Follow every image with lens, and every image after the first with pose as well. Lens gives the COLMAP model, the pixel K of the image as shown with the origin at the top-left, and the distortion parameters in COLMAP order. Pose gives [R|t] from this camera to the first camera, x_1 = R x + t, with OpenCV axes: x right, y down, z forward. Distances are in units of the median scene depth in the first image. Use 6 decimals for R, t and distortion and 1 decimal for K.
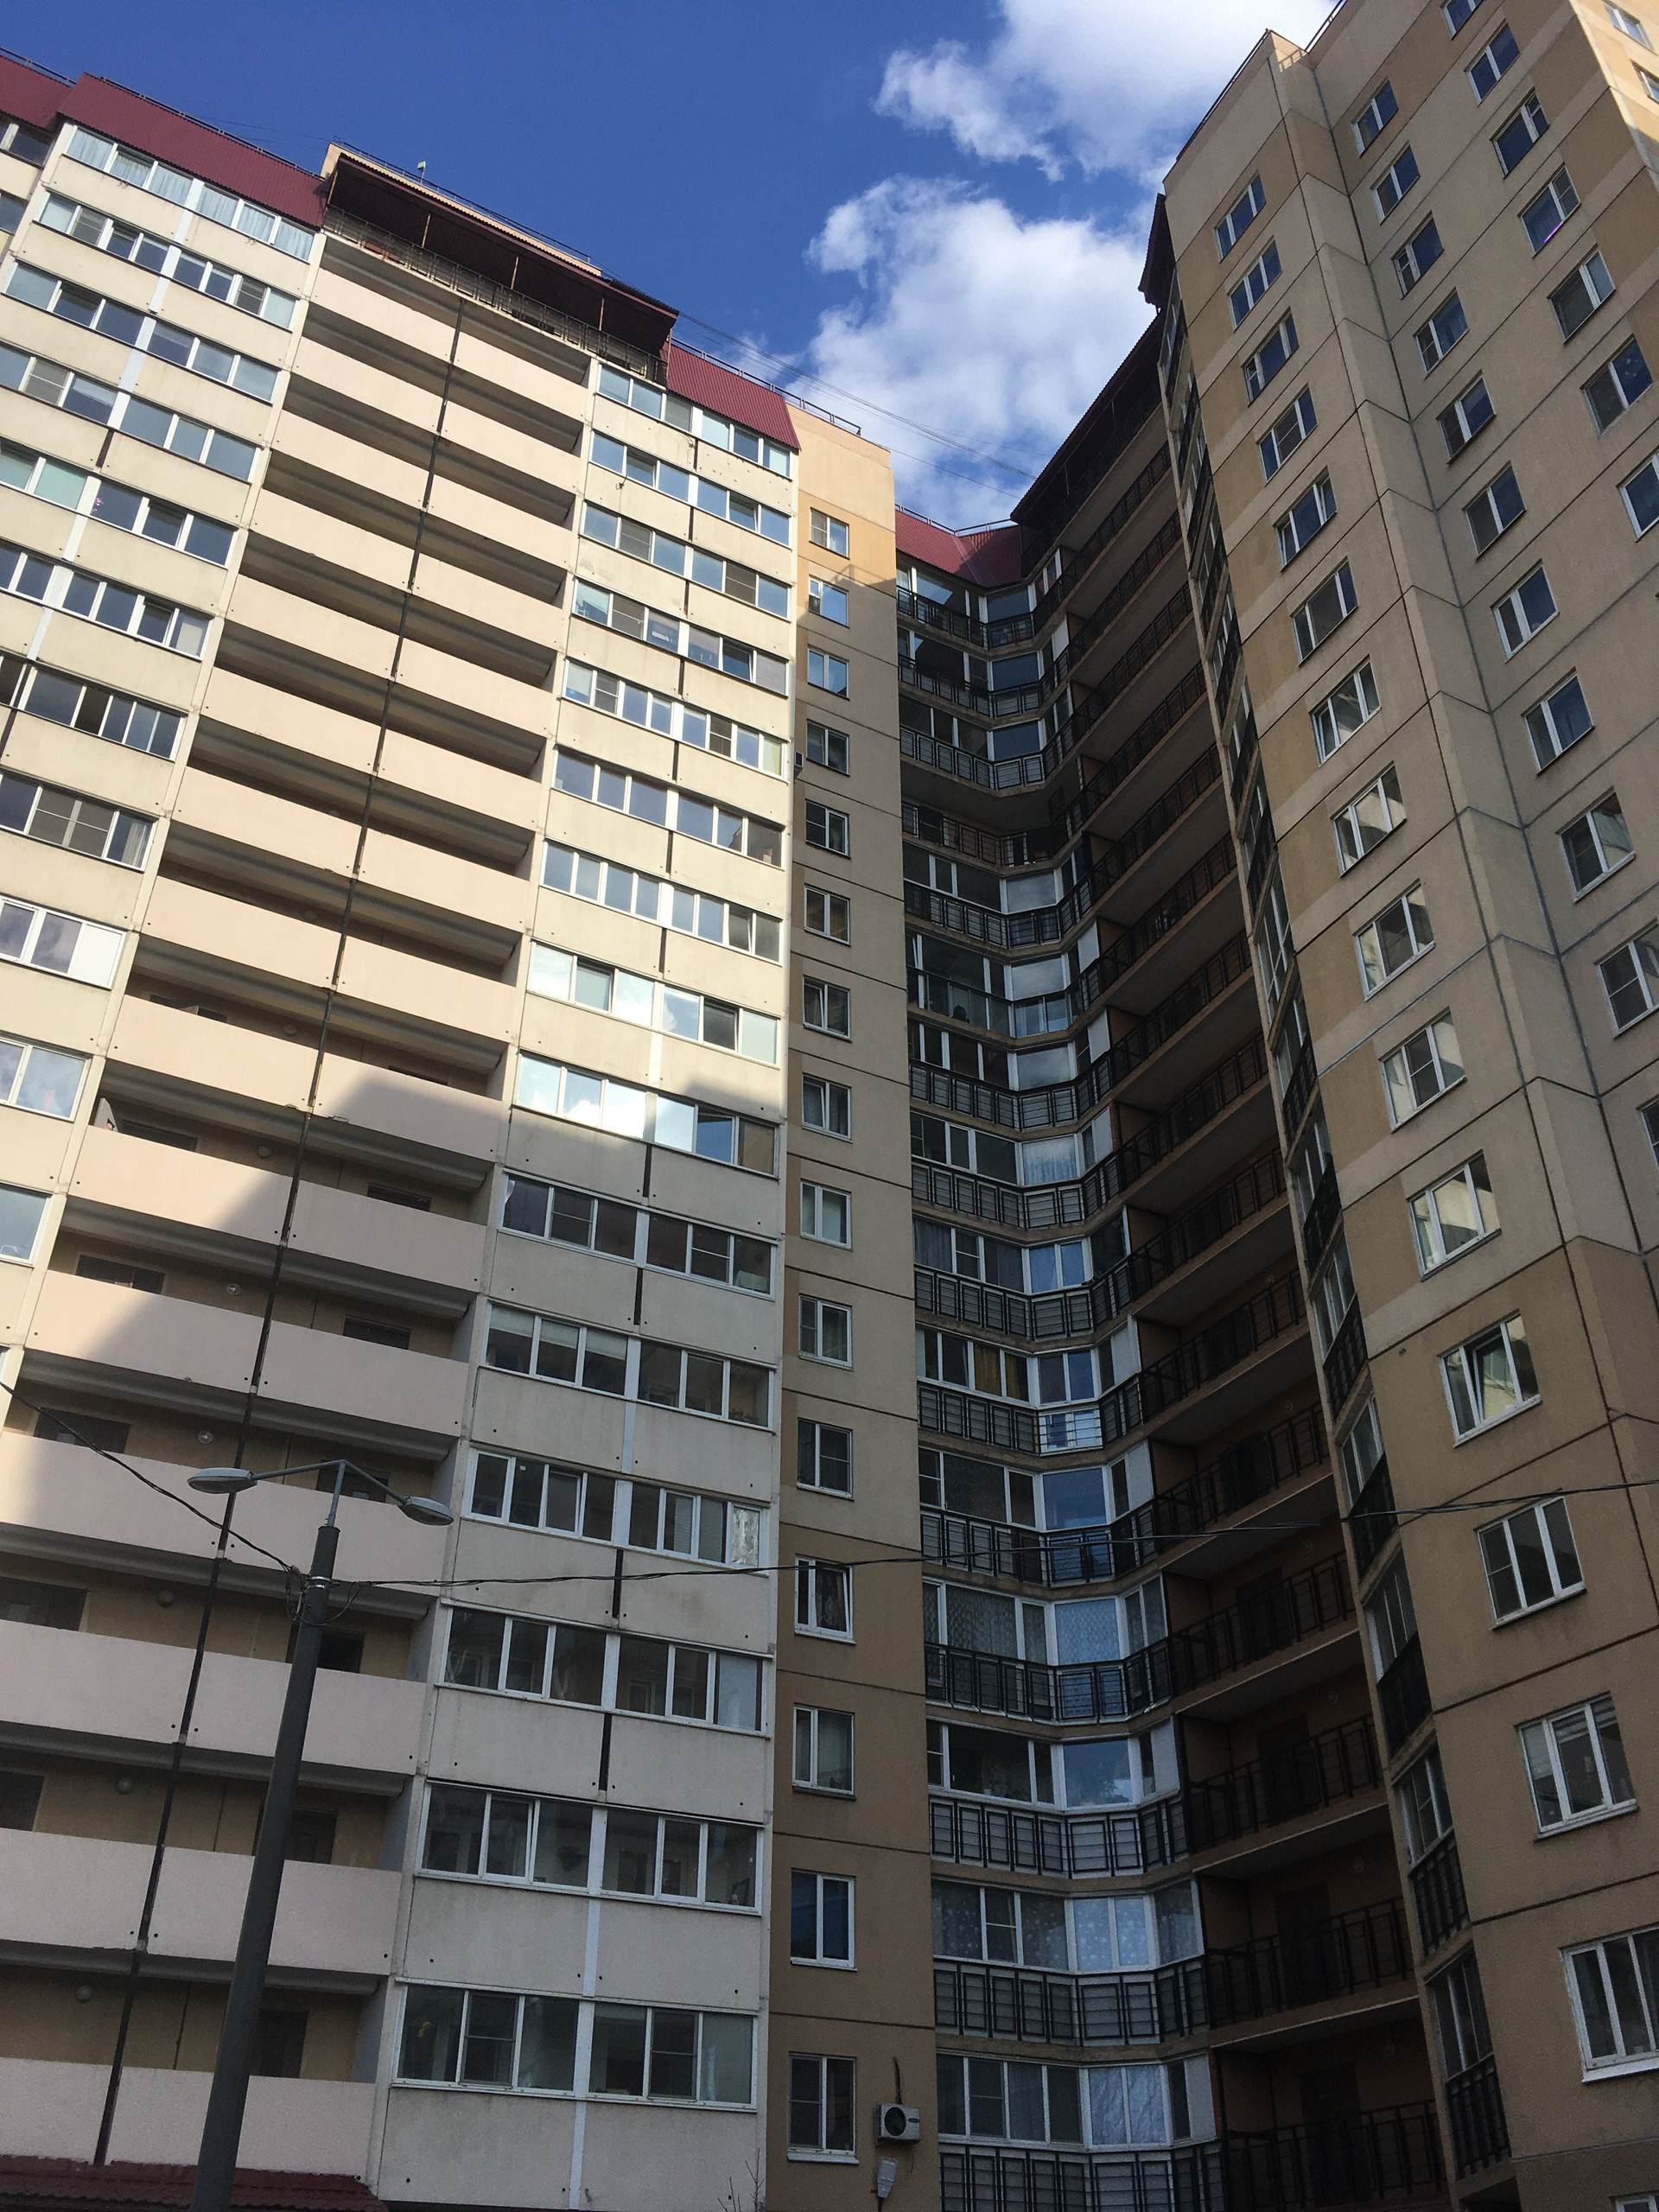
lens RADIAL K [[1888.8, 0, 838.4], [0, 1888.8, 1118.0], [0, 0, 1]] dist [0.064146, -0.097219]
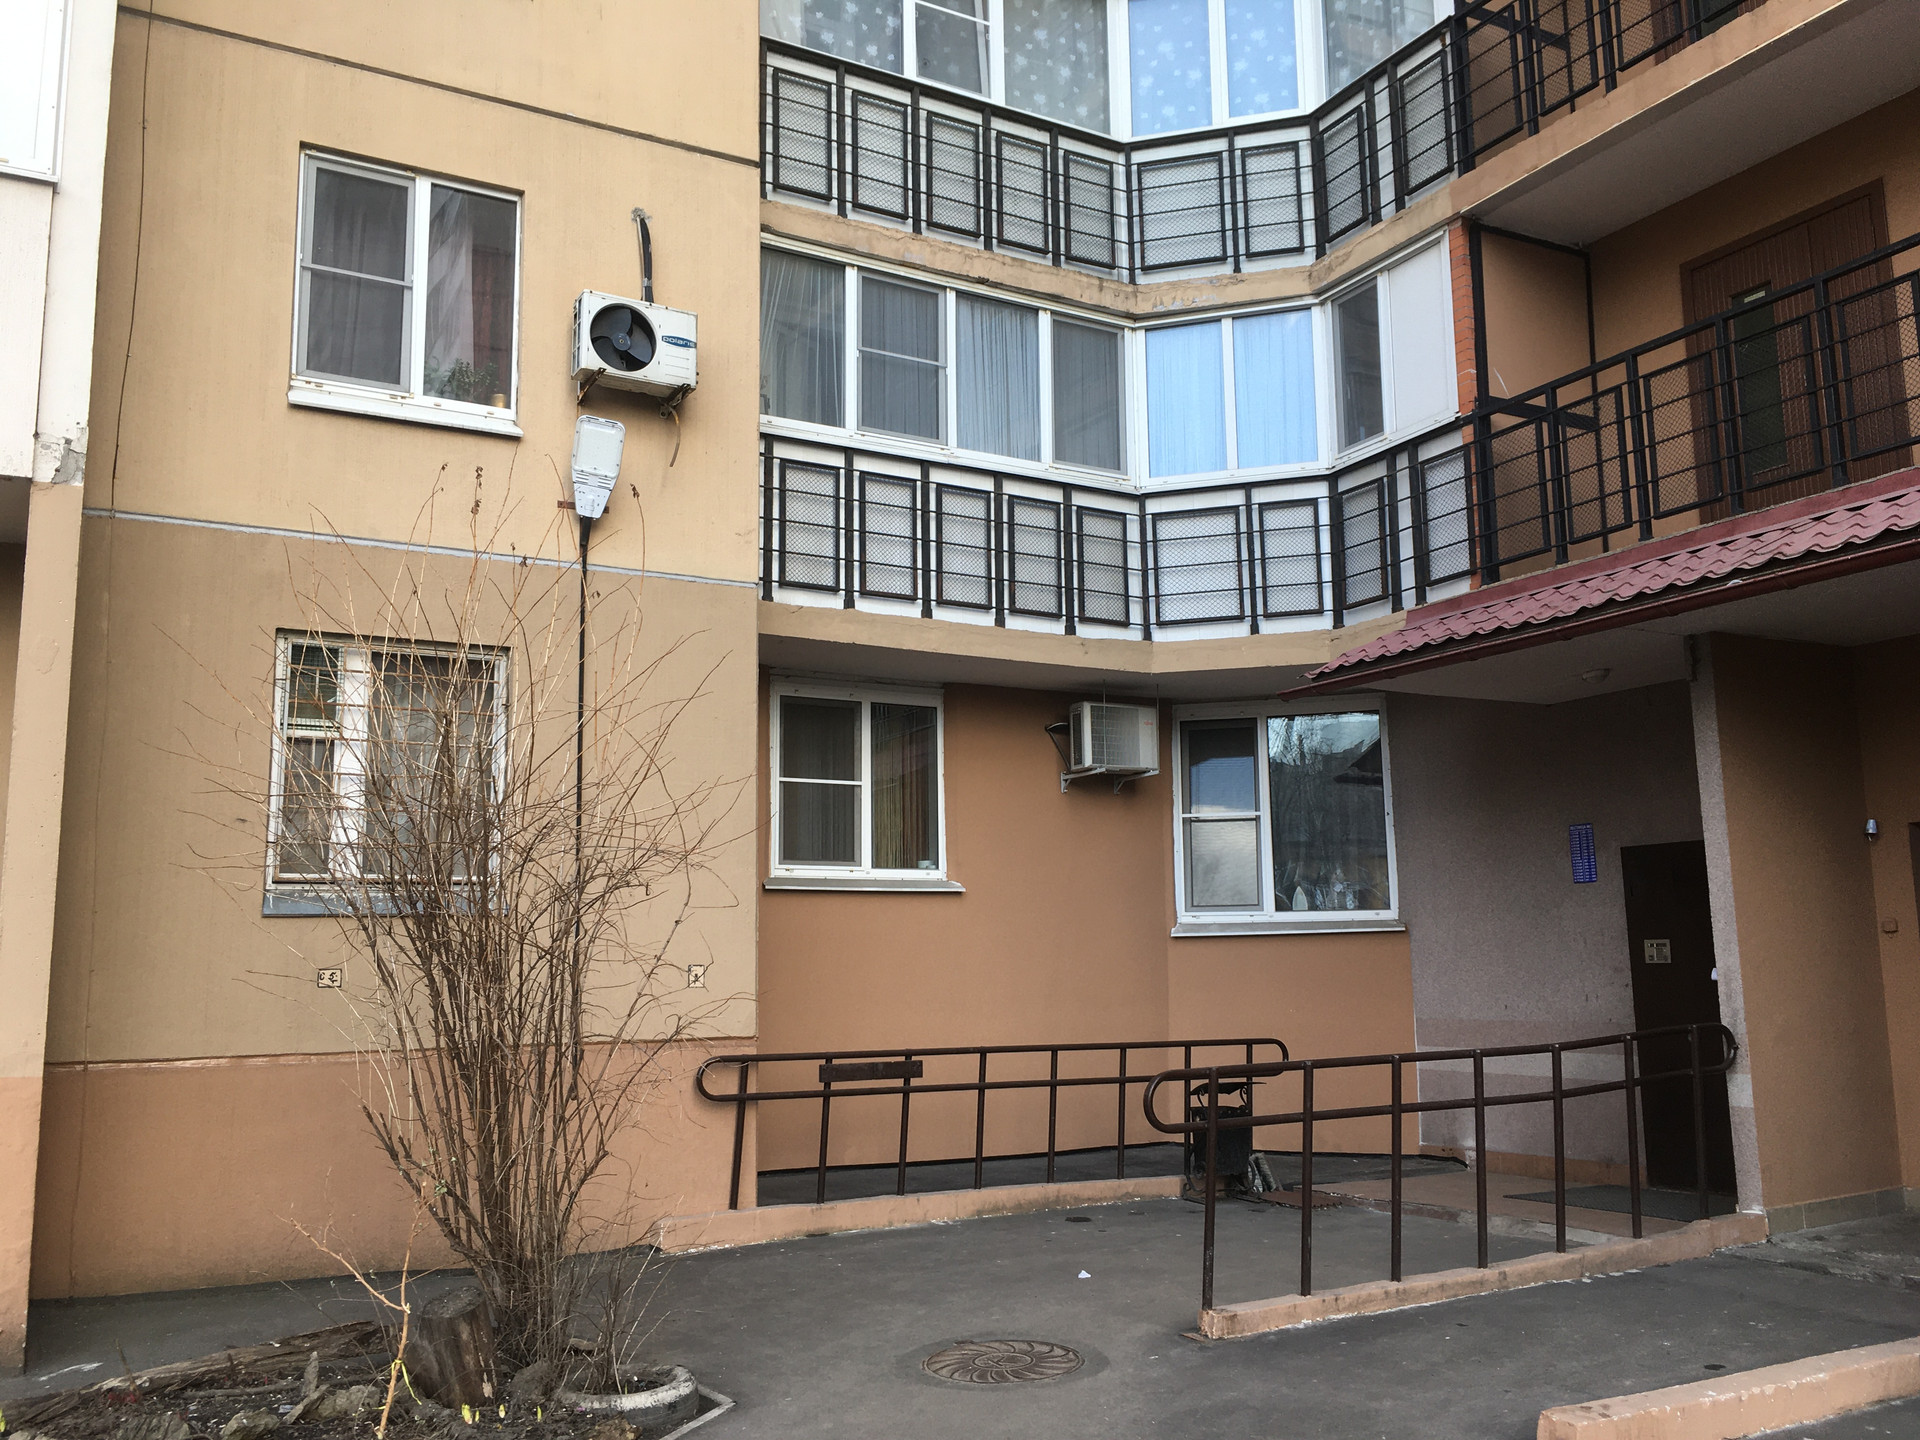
lens RADIAL K [[1639.4, 0, 955.9], [0, 1639.4, 719.6], [0, 0, 1]] dist [0.064146, -0.097219]
pose [[0.999819, -0.012587, 0.014246, 0.080080], [0.005156, 0.900849, 0.434101, 0.411079], [-0.018297, -0.433949, 0.900752, 0.615084]]
